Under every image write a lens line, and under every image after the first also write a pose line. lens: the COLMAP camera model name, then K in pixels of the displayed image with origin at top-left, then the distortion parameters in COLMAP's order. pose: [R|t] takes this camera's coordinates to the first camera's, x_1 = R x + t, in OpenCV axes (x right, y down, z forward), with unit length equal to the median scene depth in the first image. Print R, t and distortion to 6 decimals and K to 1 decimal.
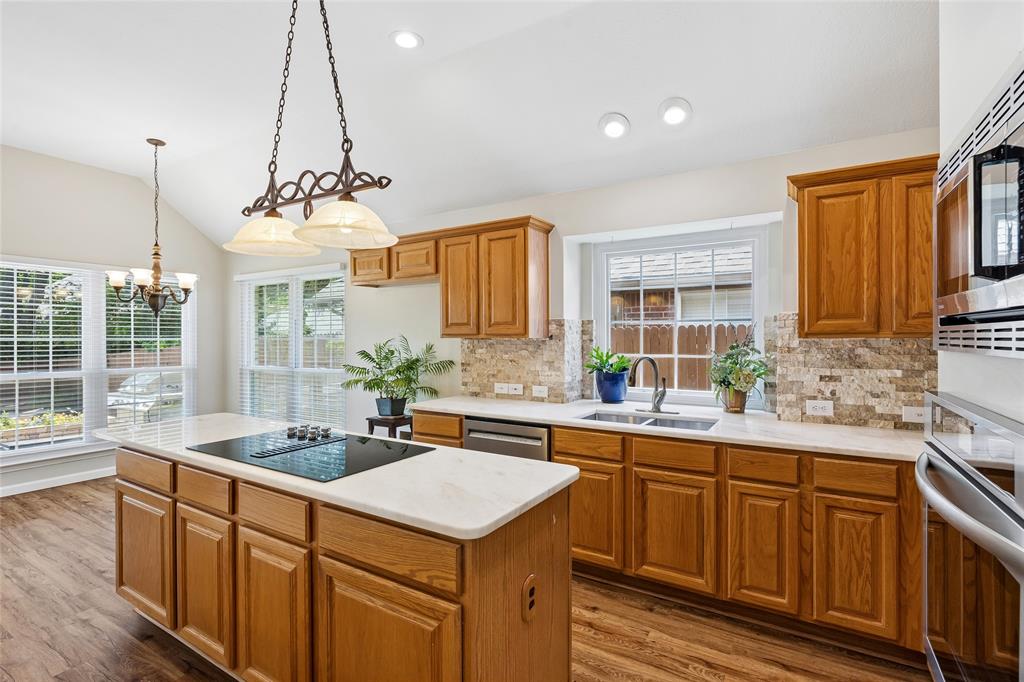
lens RADIAL K [[489.8, 0, 502.0], [0, 489.8, 340.4], [0, 0, 1]] dist [-0.004775, 0.003162]
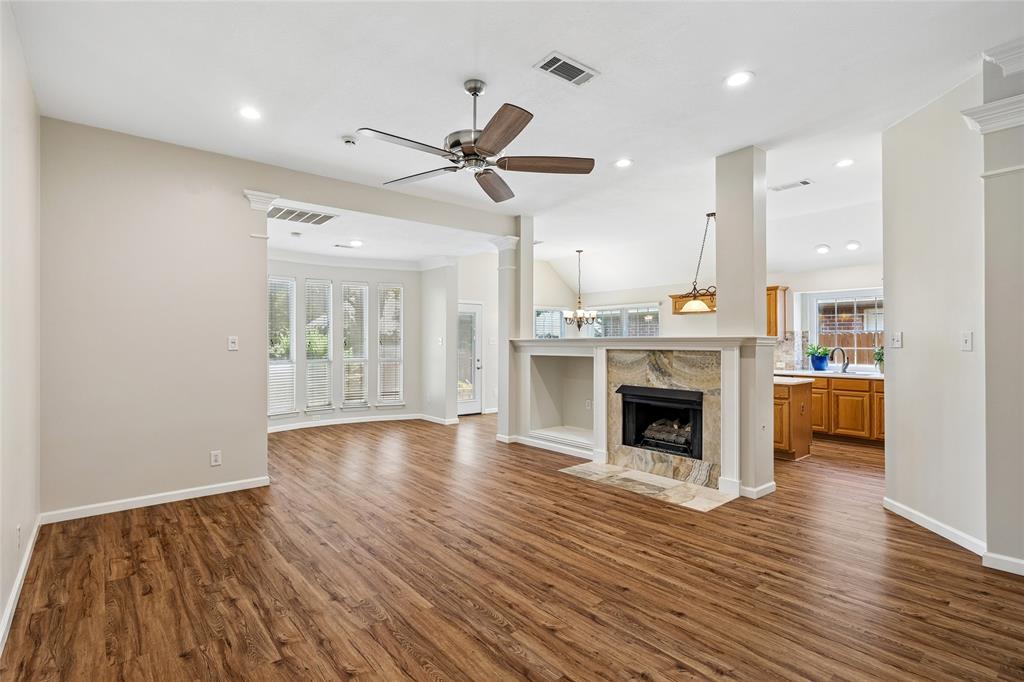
lens RADIAL K [[489.8, 0, 505.4], [0, 489.8, 344.6], [0, 0, 1]] dist [-0.004775, 0.003162]
pose [[0.950790, -0.001437, -0.309834, -0.633139], [0.002366, 0.999994, 0.002623, 0.012369], [0.309828, -0.003227, 0.950787, -2.190530]]
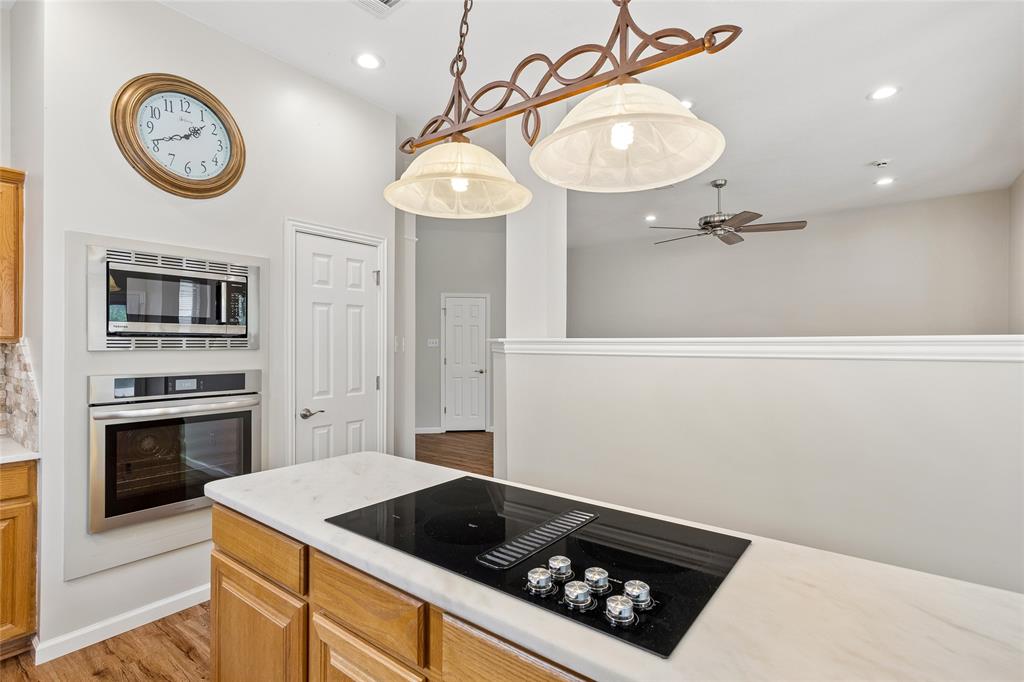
lens RADIAL K [[489.8, 0, 513.0], [0, 489.8, 342.7], [0, 0, 1]] dist [-0.004775, 0.003162]
pose [[0.995884, -0.006246, -0.090426, -0.342658], [0.005495, 0.999948, -0.008543, -0.002346], [0.090474, 0.008011, 0.995867, 0.394361]]
